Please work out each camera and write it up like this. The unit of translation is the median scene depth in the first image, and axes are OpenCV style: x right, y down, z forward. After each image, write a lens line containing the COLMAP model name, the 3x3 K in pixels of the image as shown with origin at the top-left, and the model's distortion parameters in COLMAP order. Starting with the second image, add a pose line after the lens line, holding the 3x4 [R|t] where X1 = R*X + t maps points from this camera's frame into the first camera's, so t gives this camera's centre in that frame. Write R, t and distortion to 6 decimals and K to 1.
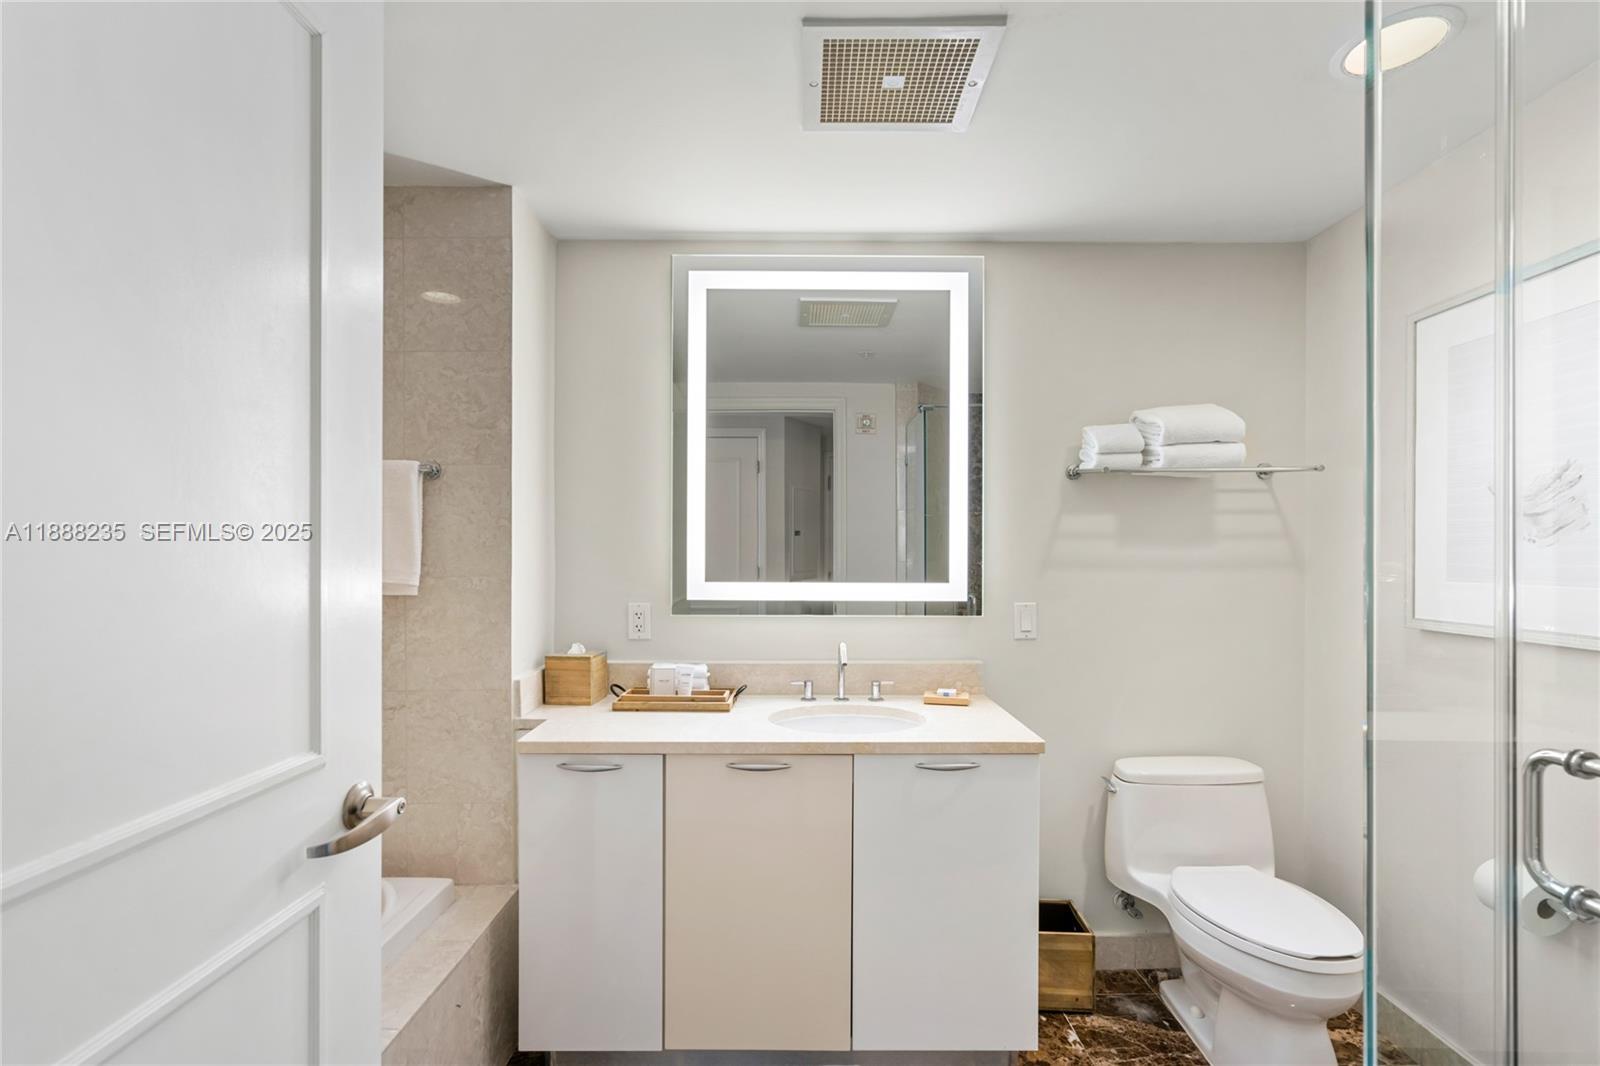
lens RADIAL K [[726.9, 0, 792.0], [0, 726.9, 547.1], [0, 0, 1]] dist [-0.012568, 0.004102]
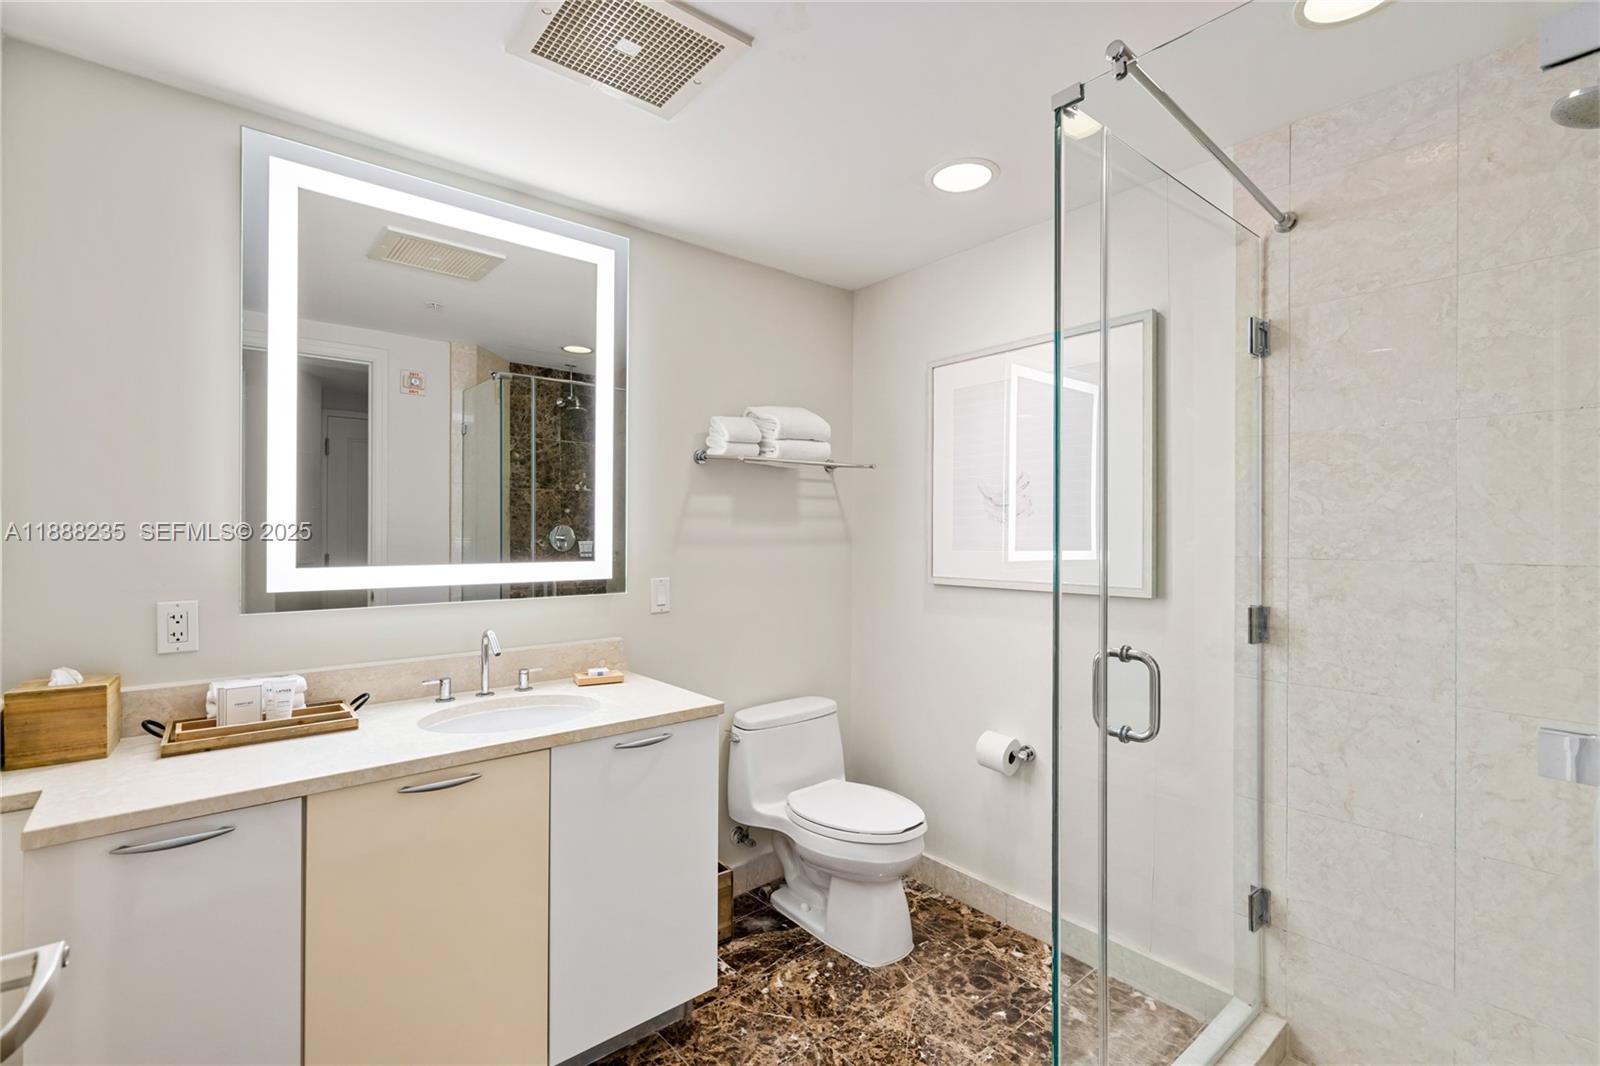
lens RADIAL K [[726.9, 0, 796.6], [0, 726.9, 528.3], [0, 0, 1]] dist [-0.012568, 0.004102]
pose [[0.756715, 0.002063, 0.653741, -0.229942], [-0.003933, 0.999991, 0.001397, 0.002745], [-0.653733, -0.003628, 0.756717, 0.078679]]
